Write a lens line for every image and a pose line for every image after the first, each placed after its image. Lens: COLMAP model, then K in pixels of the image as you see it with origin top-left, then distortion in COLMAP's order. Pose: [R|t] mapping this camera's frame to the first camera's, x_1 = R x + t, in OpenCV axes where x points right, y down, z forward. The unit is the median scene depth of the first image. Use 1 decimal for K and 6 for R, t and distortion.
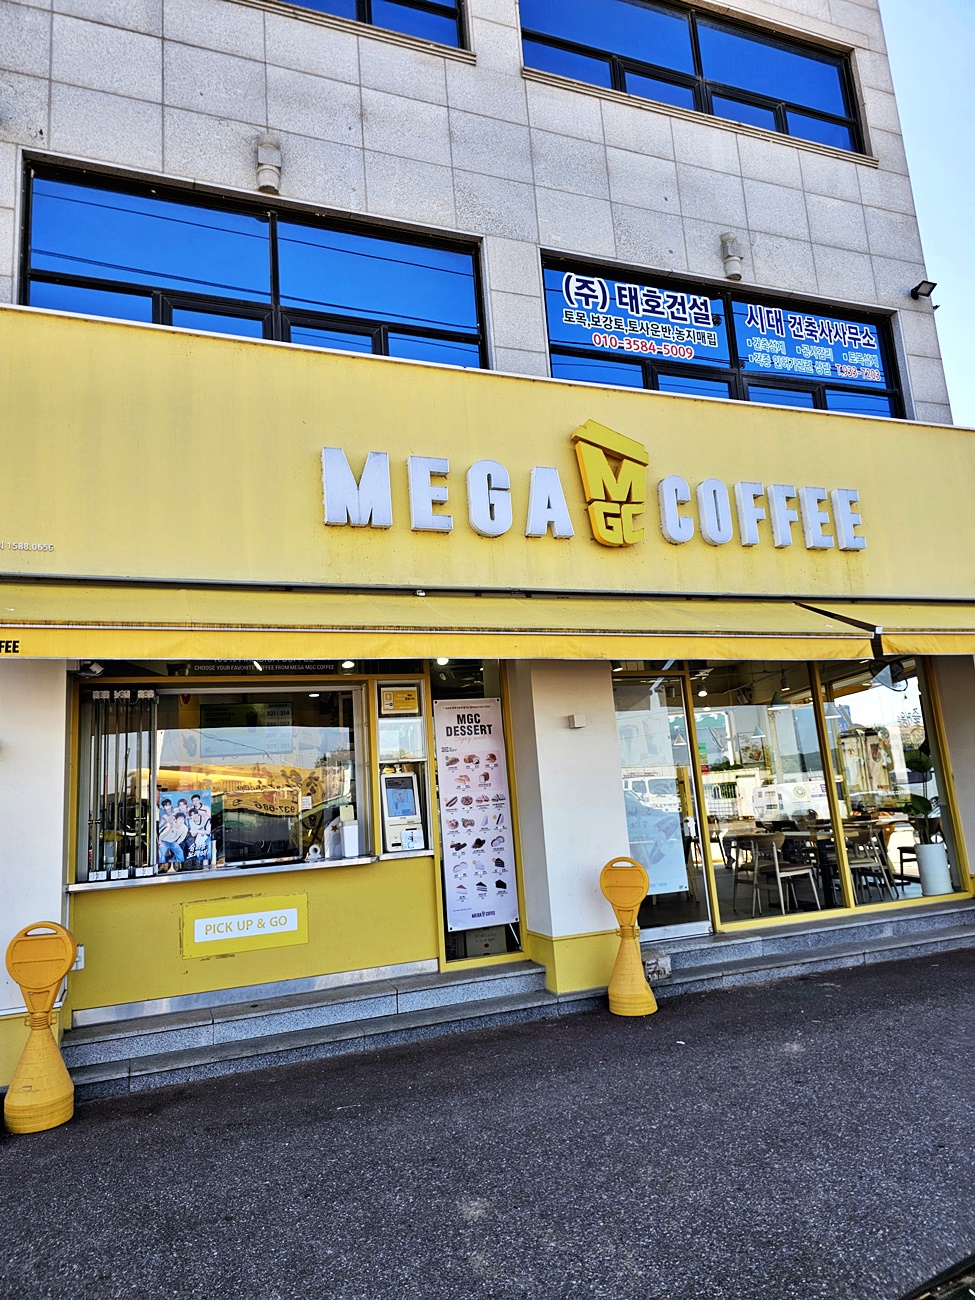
lens RADIAL K [[856.0, 0, 487.5], [0, 856.0, 650.0], [0, 0, 1]] dist [0.074308, -0.001548]
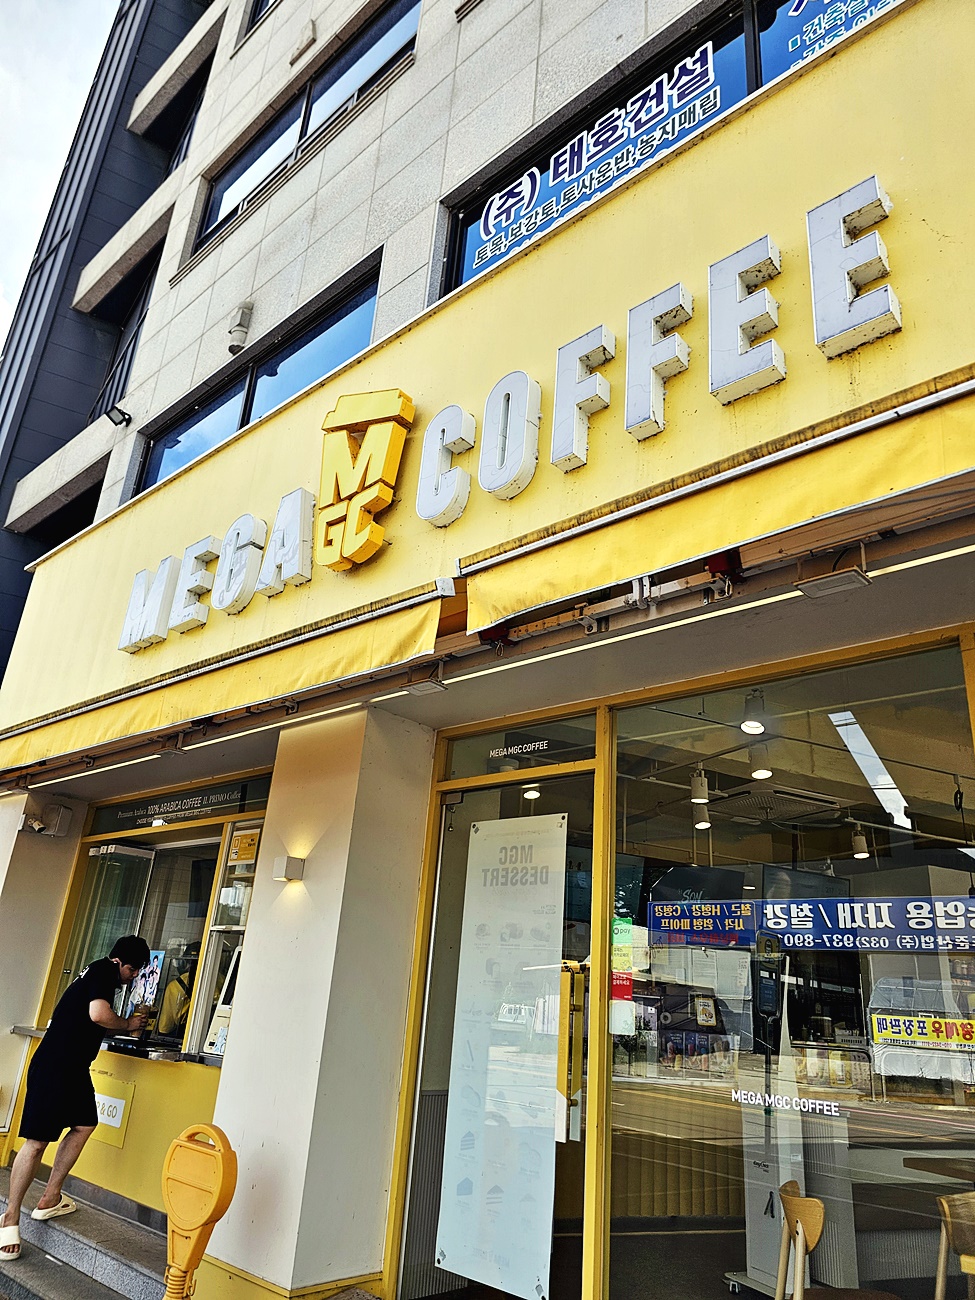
lens RADIAL K [[889.3, 0, 486.8], [0, 889.3, 675.6], [0, 0, 1]] dist [0.027674, -0.001925]
pose [[0.445577, -0.214009, -0.869288, 0.645253], [0.048662, 0.975361, -0.215180, 0.081216], [0.893920, 0.053578, 0.445013, 0.737880]]
